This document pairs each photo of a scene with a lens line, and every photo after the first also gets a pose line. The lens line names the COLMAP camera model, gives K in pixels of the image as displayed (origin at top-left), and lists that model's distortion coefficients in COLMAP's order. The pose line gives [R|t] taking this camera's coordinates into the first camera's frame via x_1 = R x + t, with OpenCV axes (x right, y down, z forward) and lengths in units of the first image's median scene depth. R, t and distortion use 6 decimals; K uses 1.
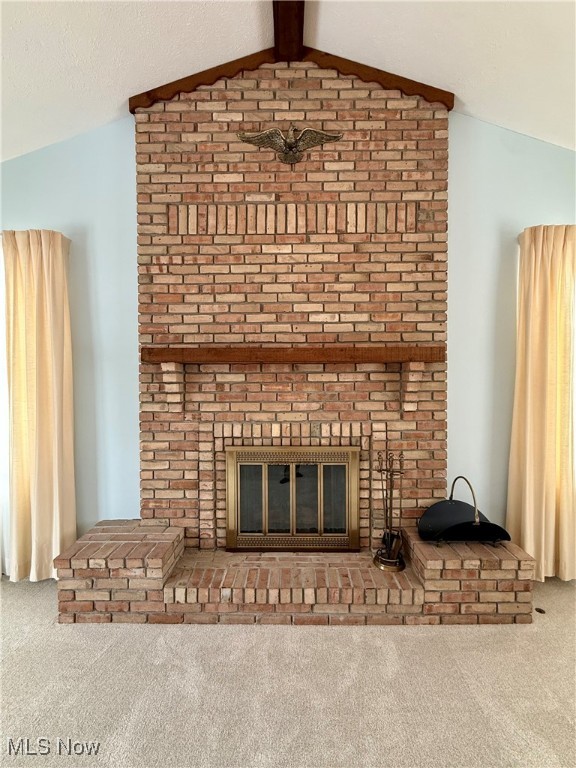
lens RADIAL K [[351.8, 0, 288.7], [0, 351.8, 385.0], [0, 0, 1]] dist [-0.000509, 0.000297]
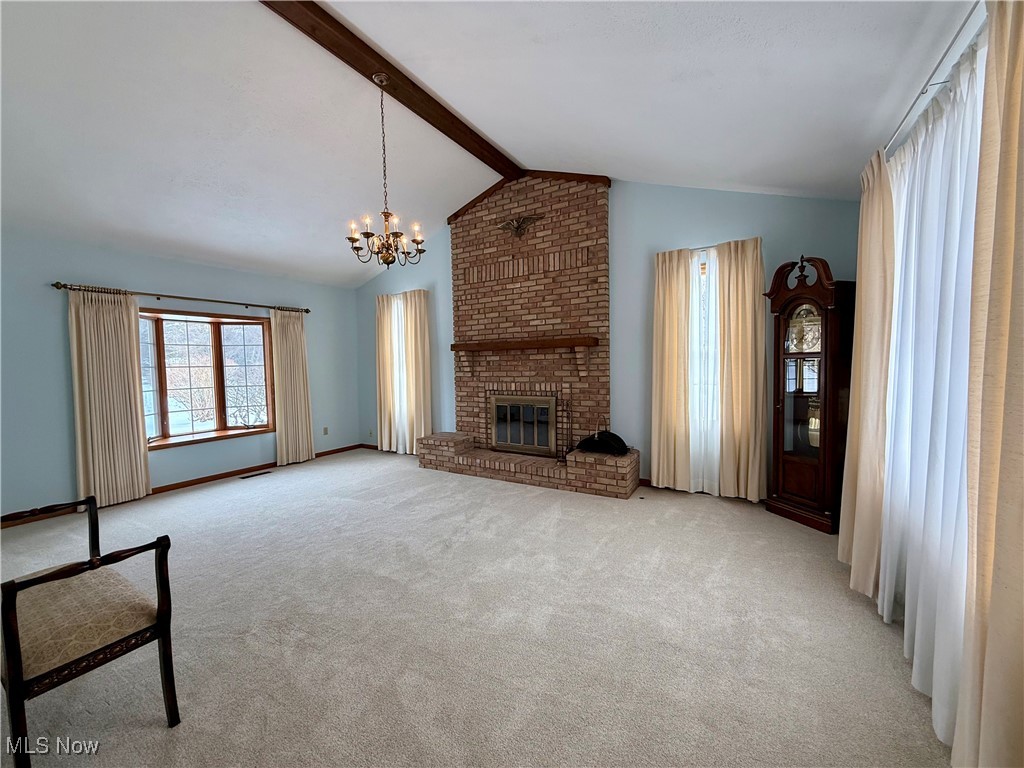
lens RADIAL K [[407.7, 0, 509.4], [0, 407.7, 385.3], [0, 0, 1]] dist [-0.000979, 0.000576]
pose [[0.857982, 0.014555, -0.513473, 1.024984], [0.004152, 0.999369, 0.035267, 0.047897], [0.513663, -0.032391, 0.857381, -0.810782]]
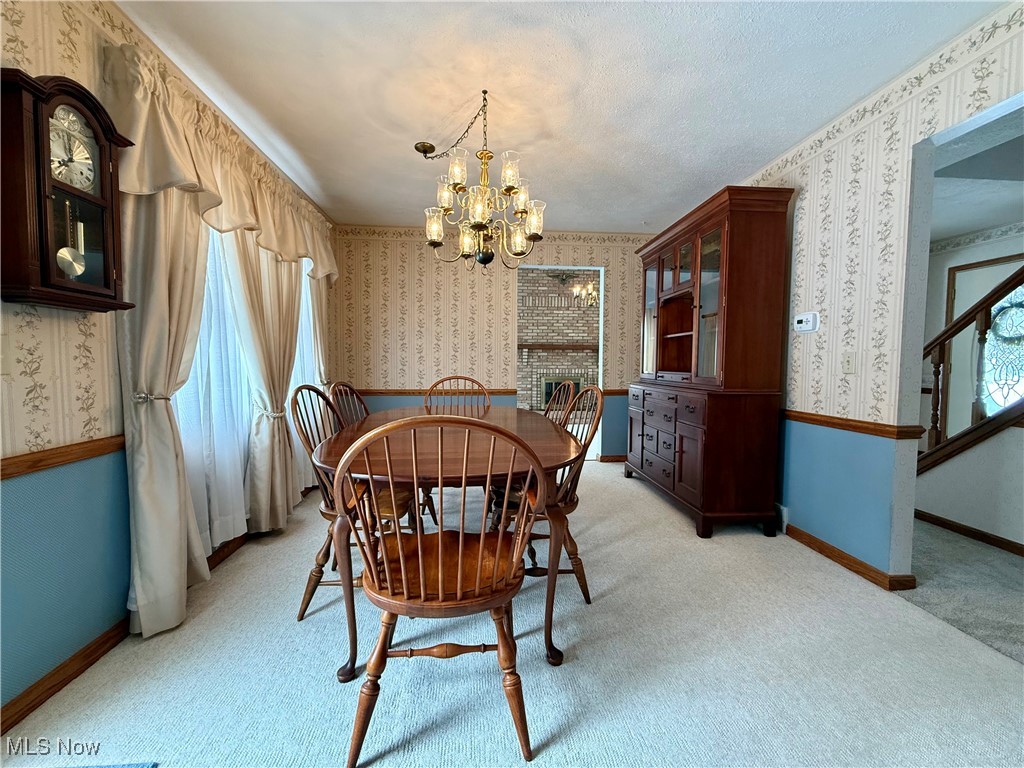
lens RADIAL K [[407.7, 0, 512.8], [0, 407.7, 385.3], [0, 0, 1]] dist [-0.000979, 0.000576]
pose [[0.995514, 0.004866, 0.094491, -0.760937], [-0.007926, 0.999455, 0.032032, 0.140885], [-0.094284, -0.032637, 0.995010, -2.514000]]
